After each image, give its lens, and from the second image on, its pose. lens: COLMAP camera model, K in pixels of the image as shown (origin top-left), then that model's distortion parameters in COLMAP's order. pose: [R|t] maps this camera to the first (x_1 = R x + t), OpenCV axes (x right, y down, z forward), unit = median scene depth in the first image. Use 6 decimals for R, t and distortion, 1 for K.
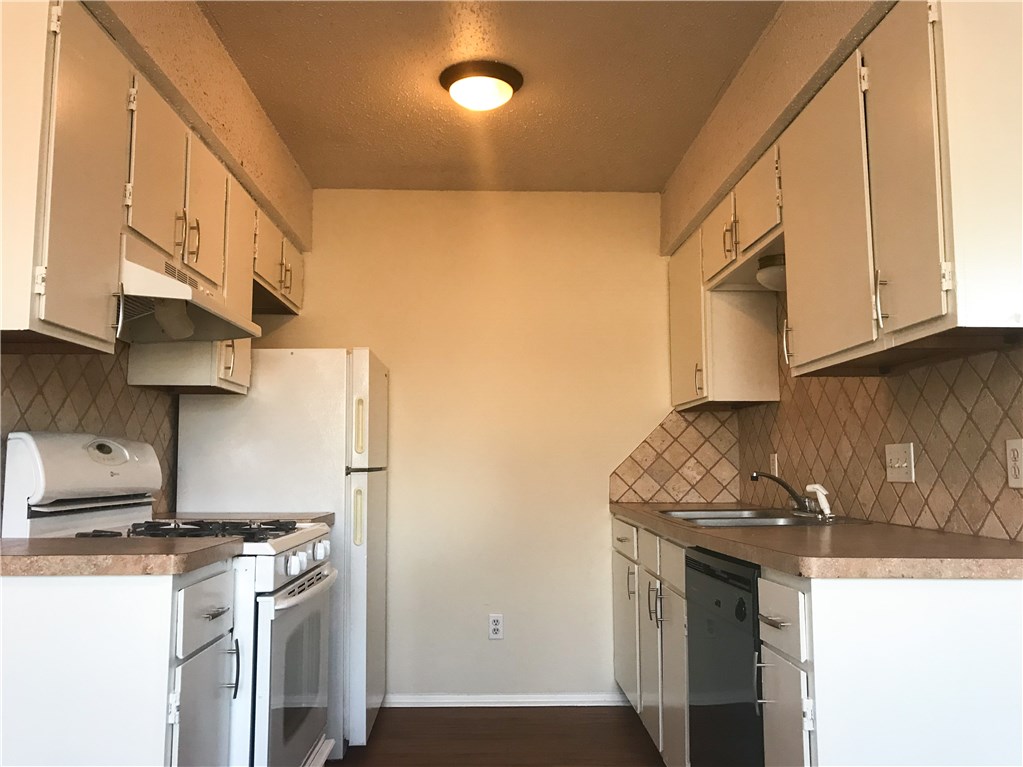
lens RADIAL K [[867.8, 0, 521.8], [0, 867.8, 380.5], [0, 0, 1]] dist [0.038429, -0.067507]
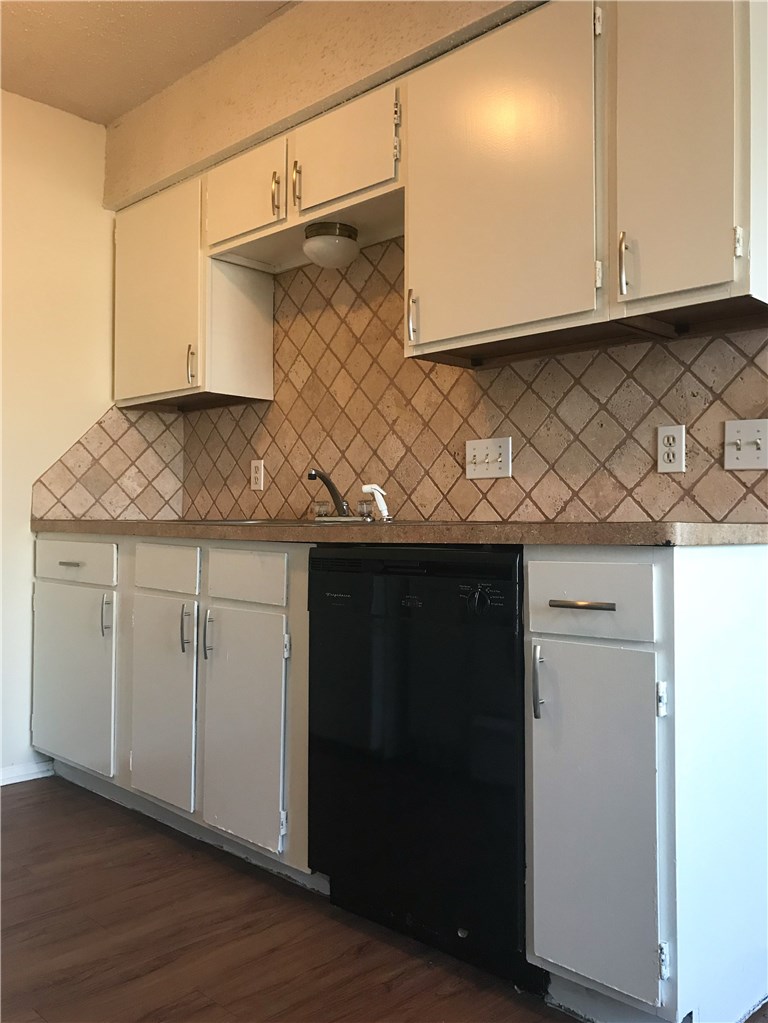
lens RADIAL K [[867.8, 0, 383.2], [0, 867.8, 506.1], [0, 0, 1]] dist [0.038429, -0.067507]
pose [[0.715615, 0.014582, 0.698343, -0.211427], [-0.070797, 0.996148, 0.051747, 0.067857], [-0.694898, -0.086471, 0.713891, 0.244568]]
